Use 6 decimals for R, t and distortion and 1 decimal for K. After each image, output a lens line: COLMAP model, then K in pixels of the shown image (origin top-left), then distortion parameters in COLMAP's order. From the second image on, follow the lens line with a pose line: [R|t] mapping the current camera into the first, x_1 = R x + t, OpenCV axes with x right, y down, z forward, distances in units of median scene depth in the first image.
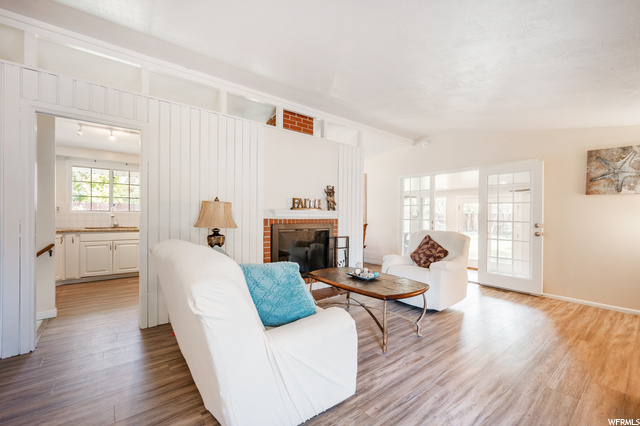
lens RADIAL K [[270.4, 0, 322.2], [0, 270.4, 217.9], [0, 0, 1]] dist [-0.000969, -0.000106]
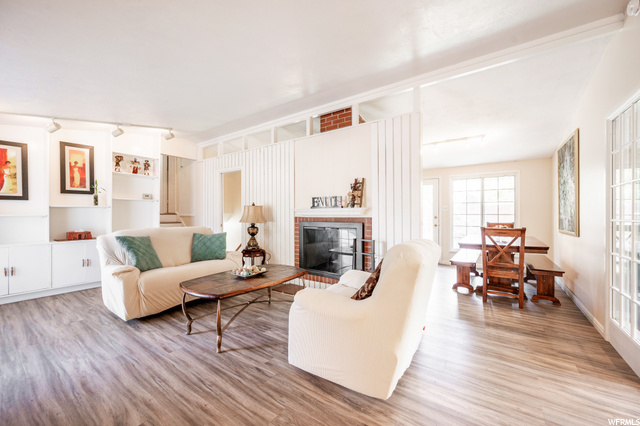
lens RADIAL K [[251.3, 0, 321.3], [0, 251.3, 214.6], [0, 0, 1]] dist [0.003006, 0.000049]
pose [[0.275385, -0.008809, -0.961294, 0.833533], [-0.001888, 0.999951, -0.009704, 0.003390], [0.961332, 0.004487, 0.275355, 0.741179]]
